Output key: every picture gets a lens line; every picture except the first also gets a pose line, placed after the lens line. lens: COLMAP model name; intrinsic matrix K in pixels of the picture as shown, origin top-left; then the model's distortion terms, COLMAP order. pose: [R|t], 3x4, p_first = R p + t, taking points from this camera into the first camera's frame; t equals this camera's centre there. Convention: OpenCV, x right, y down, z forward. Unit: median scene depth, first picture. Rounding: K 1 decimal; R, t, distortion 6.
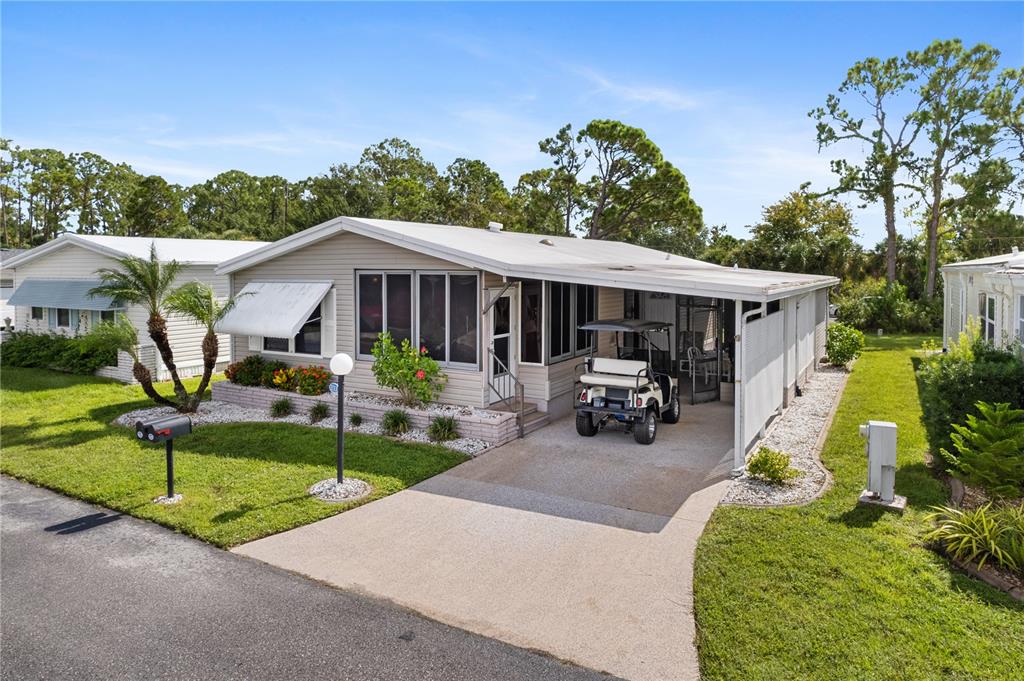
lens RADIAL K [[676.1, 0, 514.1], [0, 676.1, 282.1], [0, 0, 1]] dist [-0.080219, 0.067263]
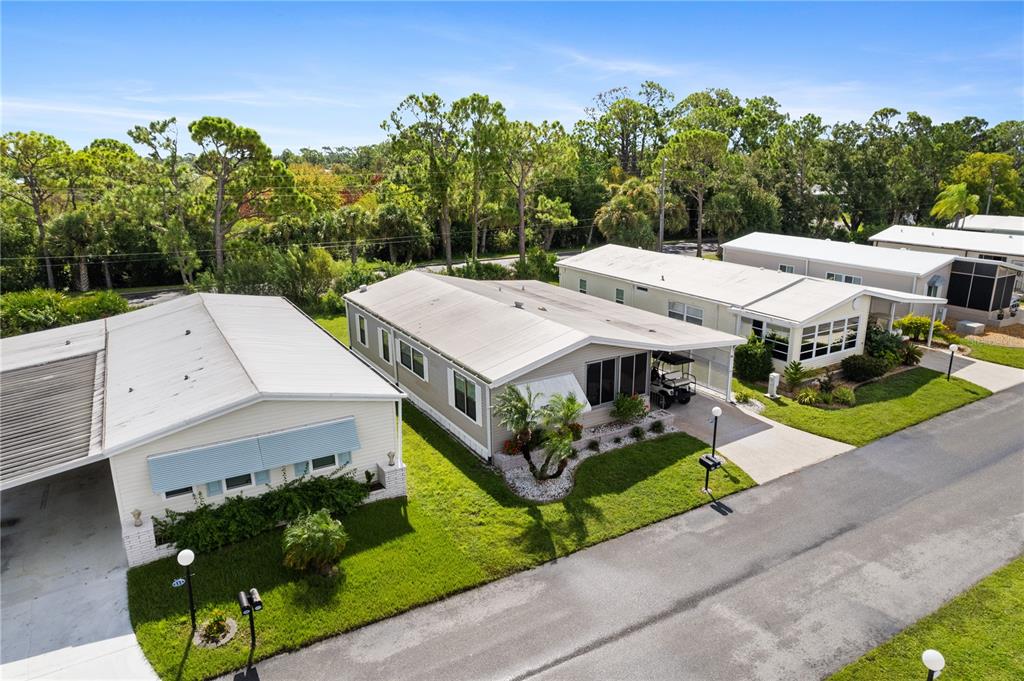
lens RADIAL K [[662.3, 0, 514.4], [0, 662.3, 340.7], [0, 0, 1]] dist [-0.073720, 0.061343]
pose [[0.499184, -0.237406, 0.833339, -1.692966], [0.027217, 0.965556, 0.258770, -0.505764], [-0.866068, -0.106493, 0.488452, 0.330466]]
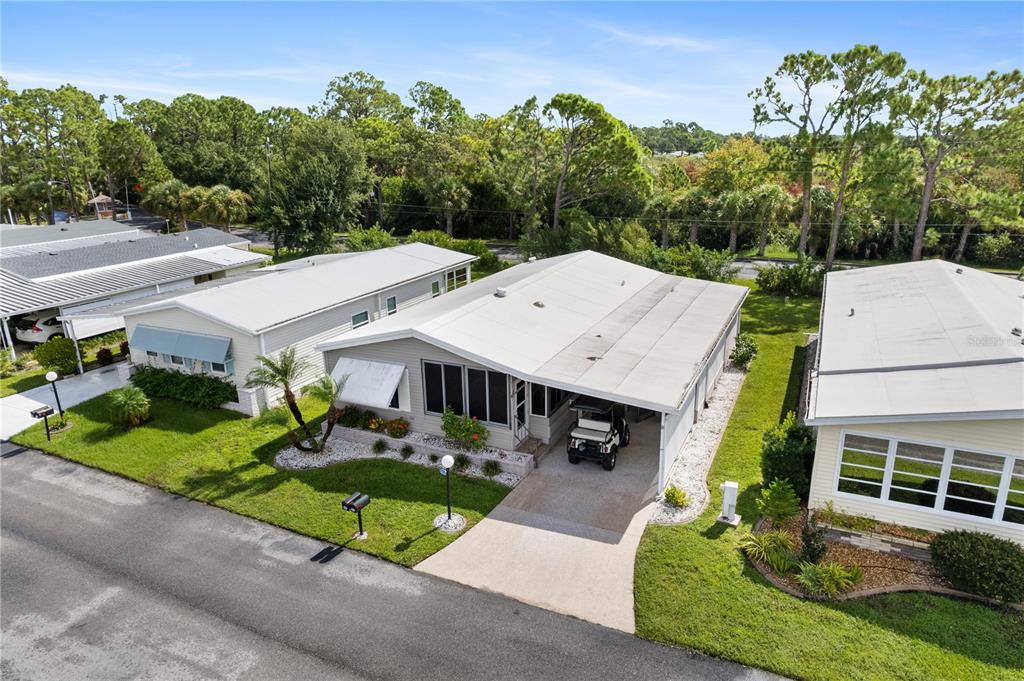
lens RADIAL K [[662.3, 0, 514.4], [0, 662.3, 340.7], [0, 0, 1]] dist [-0.073720, 0.061343]
pose [[0.997162, -0.039457, 0.064126, -0.118223], [0.021055, 0.963842, 0.265642, -0.442730], [-0.072288, -0.263538, 0.961937, -0.433997]]
